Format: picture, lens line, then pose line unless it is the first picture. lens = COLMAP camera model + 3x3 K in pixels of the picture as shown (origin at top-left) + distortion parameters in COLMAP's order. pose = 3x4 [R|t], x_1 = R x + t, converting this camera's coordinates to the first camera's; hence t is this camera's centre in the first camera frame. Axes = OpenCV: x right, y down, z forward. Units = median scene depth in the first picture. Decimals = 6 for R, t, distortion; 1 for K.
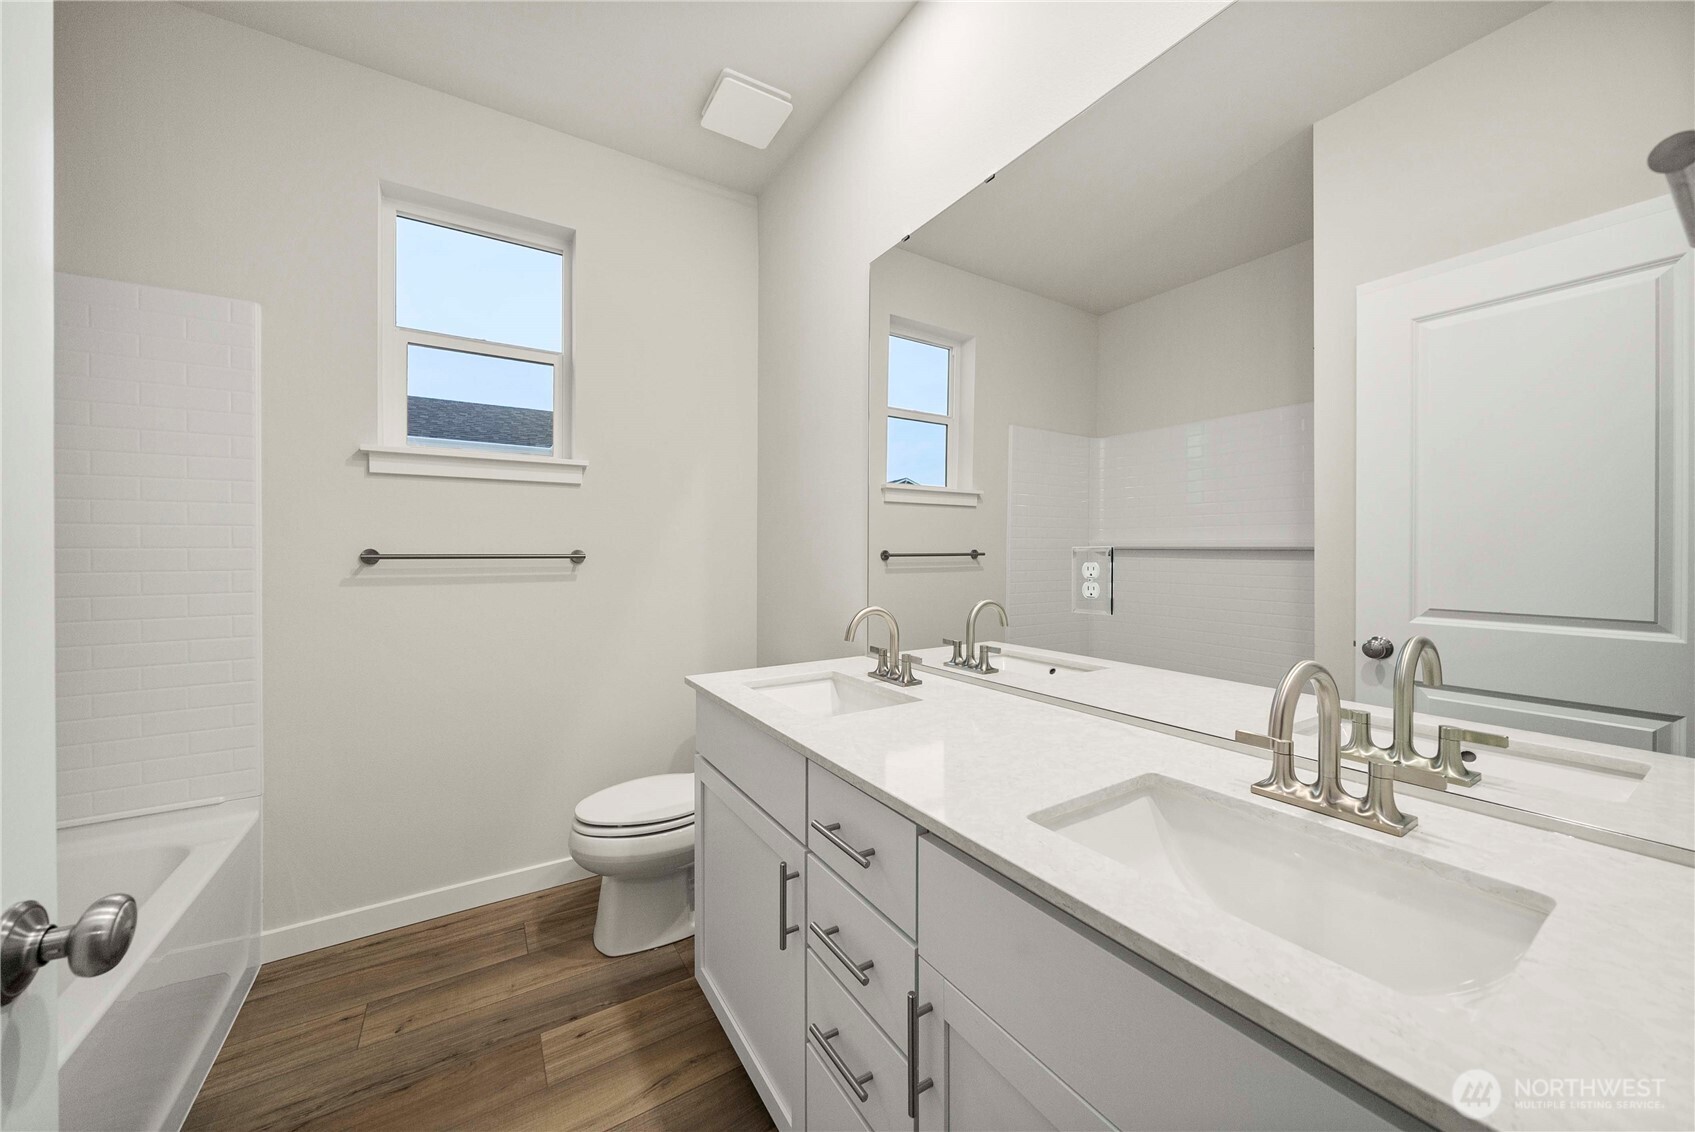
lens RADIAL K [[609.1, 0, 842.4], [0, 609.1, 579.6], [0, 0, 1]] dist [-0.007665, 0.000328]
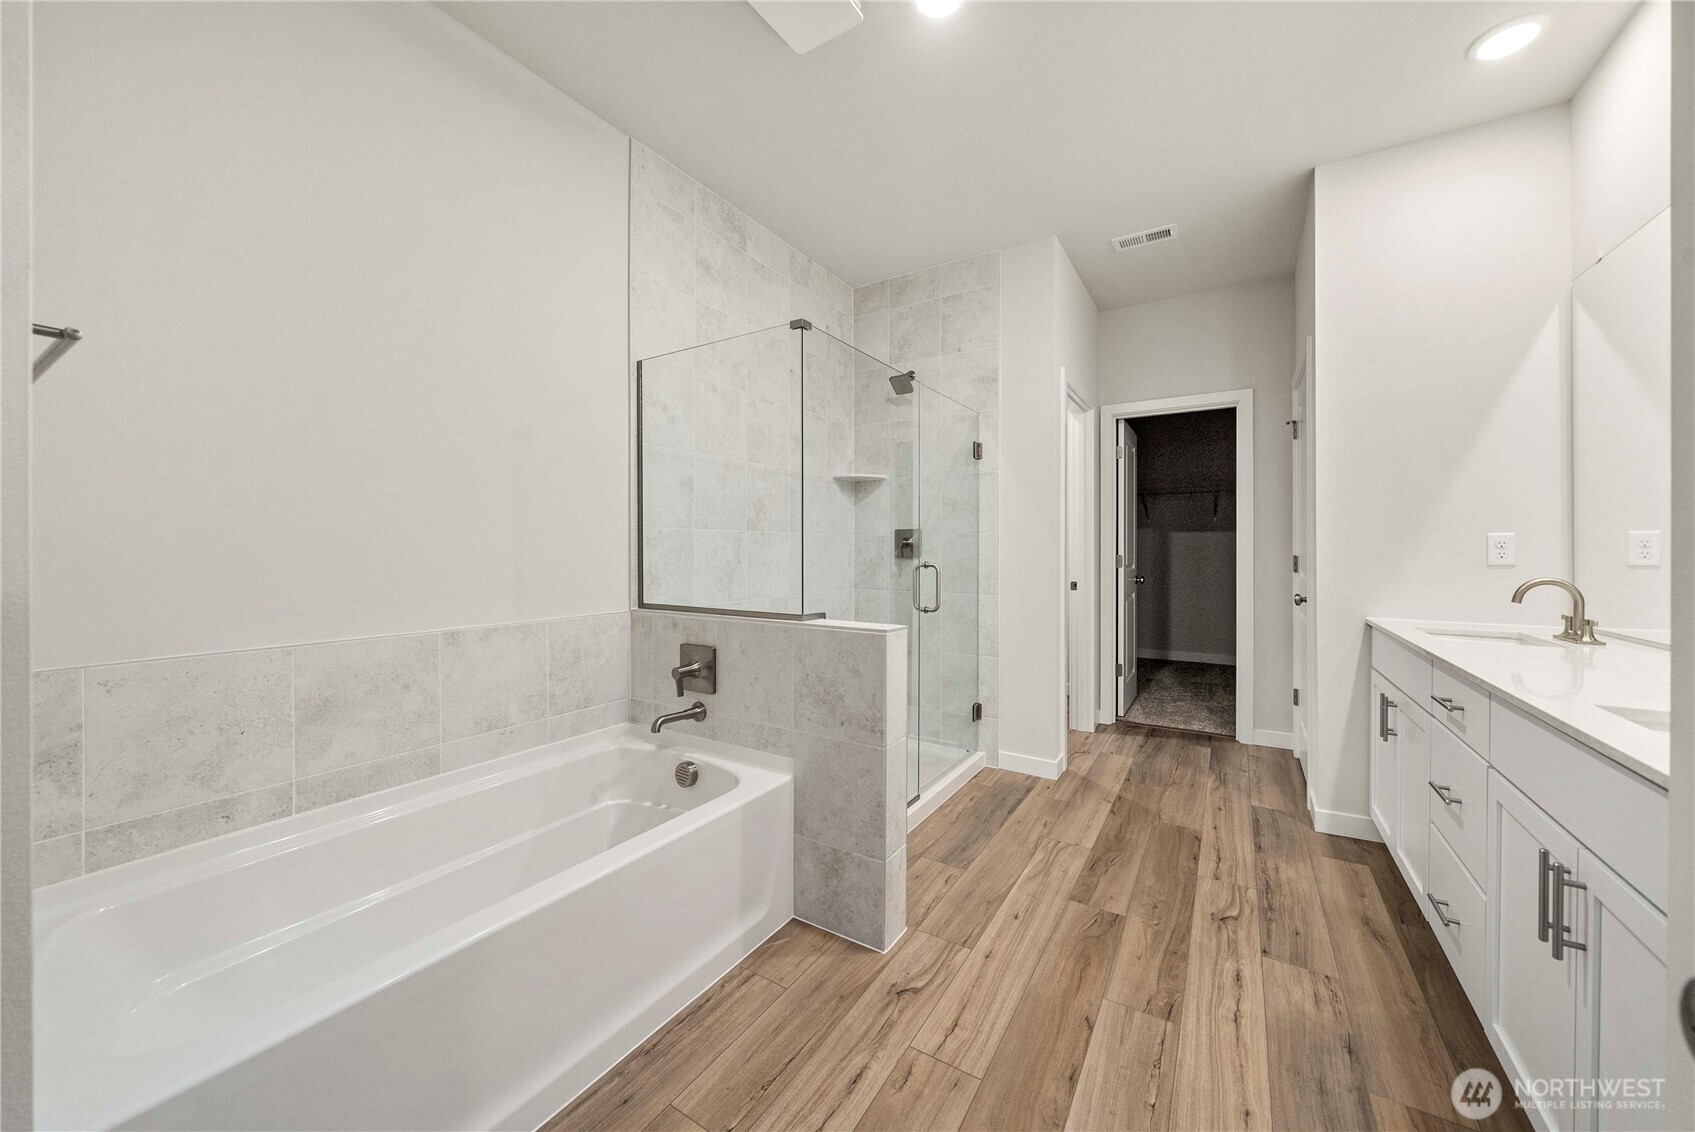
lens RADIAL K [[609.1, 0, 836.9], [0, 609.1, 568.4], [0, 0, 1]] dist [-0.007665, 0.000328]
pose [[0.446173, 0.007826, -0.894912, 0.522976], [-0.002270, 0.999968, 0.007613, 0.032626], [0.894944, -0.001366, 0.446177, -0.885340]]
